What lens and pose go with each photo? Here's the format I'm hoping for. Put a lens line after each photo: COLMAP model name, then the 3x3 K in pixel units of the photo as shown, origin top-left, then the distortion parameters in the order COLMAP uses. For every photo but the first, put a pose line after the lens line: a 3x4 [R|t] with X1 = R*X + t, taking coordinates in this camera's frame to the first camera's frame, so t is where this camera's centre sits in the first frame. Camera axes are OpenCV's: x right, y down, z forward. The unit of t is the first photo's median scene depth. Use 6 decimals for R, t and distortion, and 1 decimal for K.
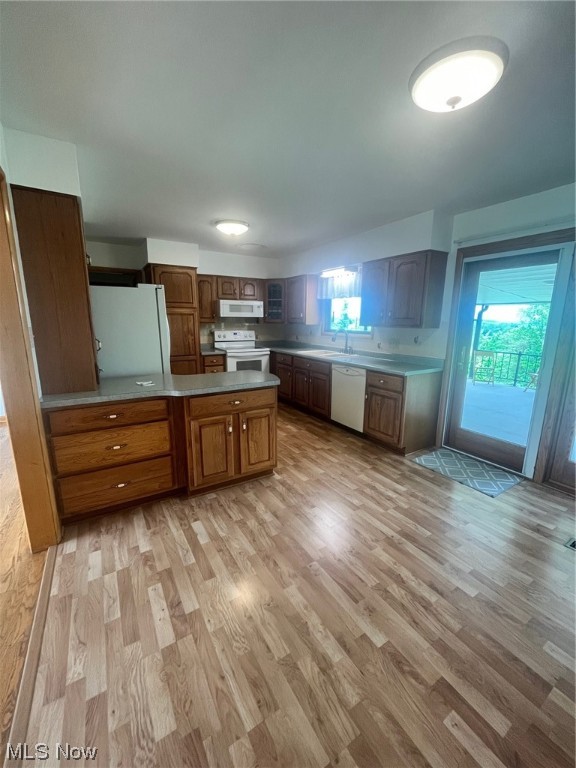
lens RADIAL K [[309.5, 0, 290.2], [0, 309.5, 383.2], [0, 0, 1]] dist [-0.003751, 0.000173]
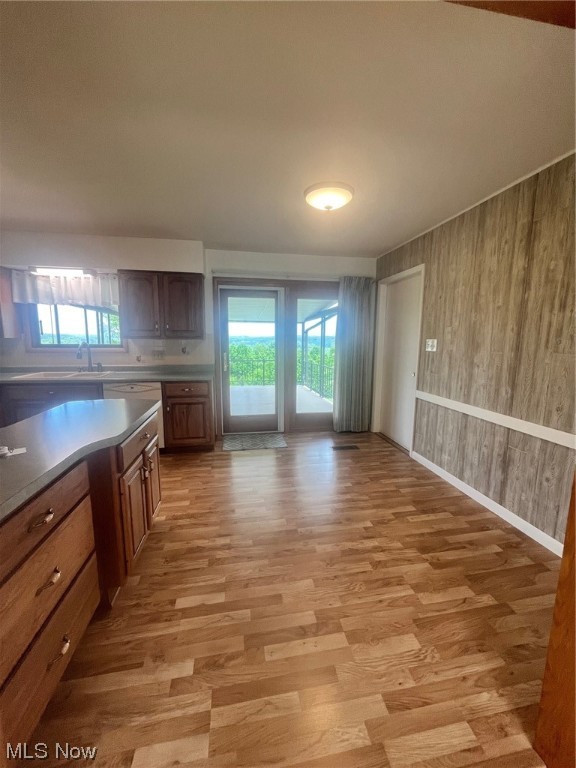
lens RADIAL K [[309.5, 0, 290.2], [0, 309.5, 383.2], [0, 0, 1]] dist [-0.003751, 0.000173]
pose [[0.368515, -0.141196, 0.918836, -0.695878], [0.181243, 0.980344, 0.077957, -0.060110], [-0.911783, 0.137804, 0.386863, 0.347332]]
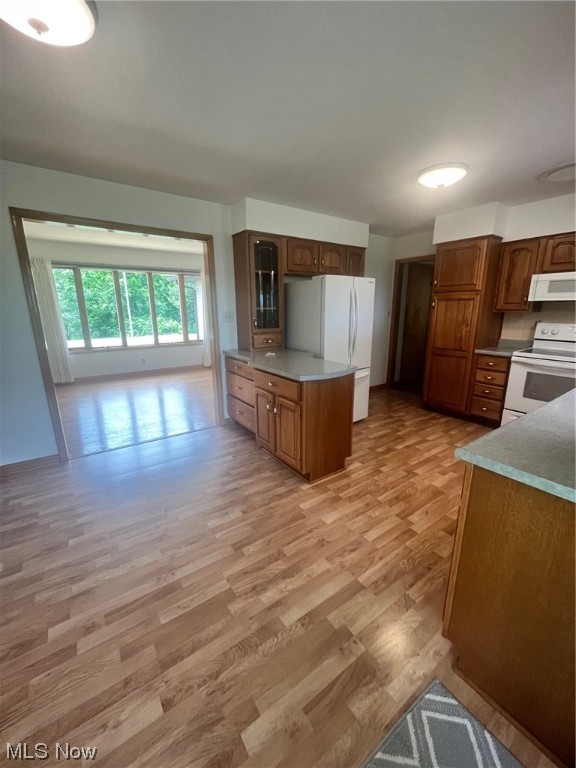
lens RADIAL K [[309.5, 0, 290.2], [0, 309.5, 383.2], [0, 0, 1]] dist [-0.003751, 0.000173]
pose [[0.063225, 0.231418, -0.970798, 0.822800], [-0.197099, 0.956480, 0.215169, -0.174331], [0.978343, 0.177739, 0.106086, 0.908881]]
